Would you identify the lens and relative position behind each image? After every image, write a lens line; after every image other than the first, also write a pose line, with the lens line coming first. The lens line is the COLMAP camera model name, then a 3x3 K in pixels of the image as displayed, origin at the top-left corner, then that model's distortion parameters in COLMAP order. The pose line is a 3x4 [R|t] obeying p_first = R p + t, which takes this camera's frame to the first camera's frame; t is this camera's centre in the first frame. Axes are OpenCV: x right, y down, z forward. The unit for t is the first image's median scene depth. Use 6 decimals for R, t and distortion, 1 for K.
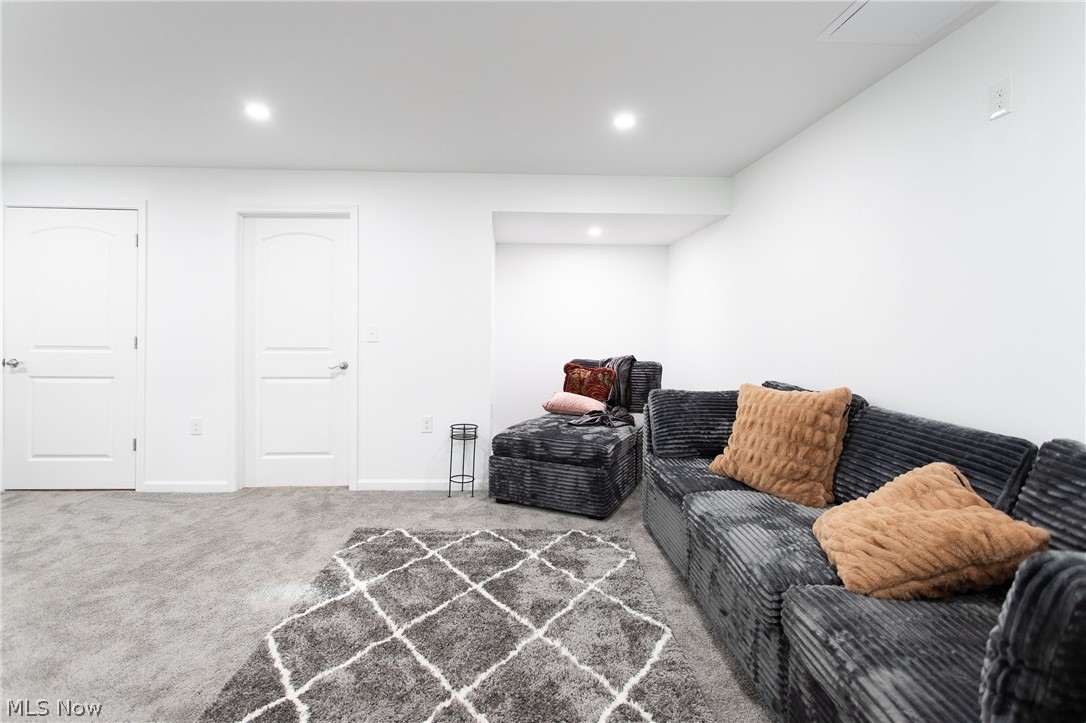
lens RADIAL K [[520.5, 0, 542.9], [0, 520.5, 354.0], [0, 0, 1]] dist [-0.003506, 0.000502]
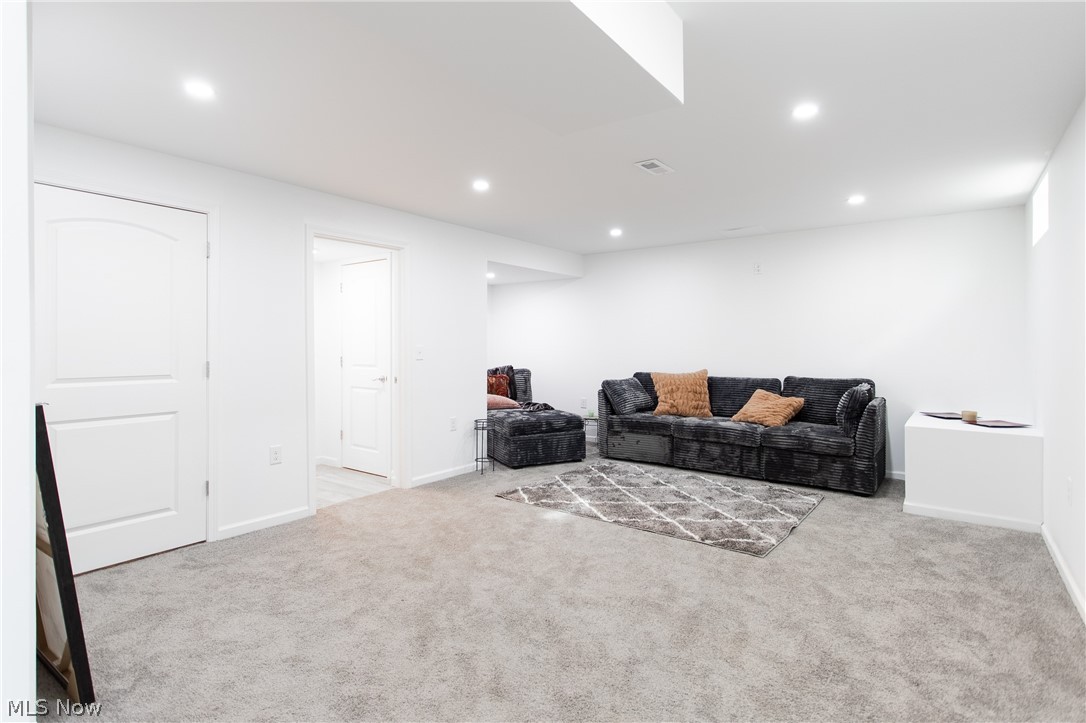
lens RADIAL K [[520.5, 0, 543.9], [0, 520.5, 362.0], [0, 0, 1]] dist [-0.003506, 0.000502]
pose [[0.646847, -0.037373, 0.761704, -1.072805], [0.053361, 0.998569, 0.003681, -0.006334], [-0.760751, 0.038264, 0.647915, 0.010256]]
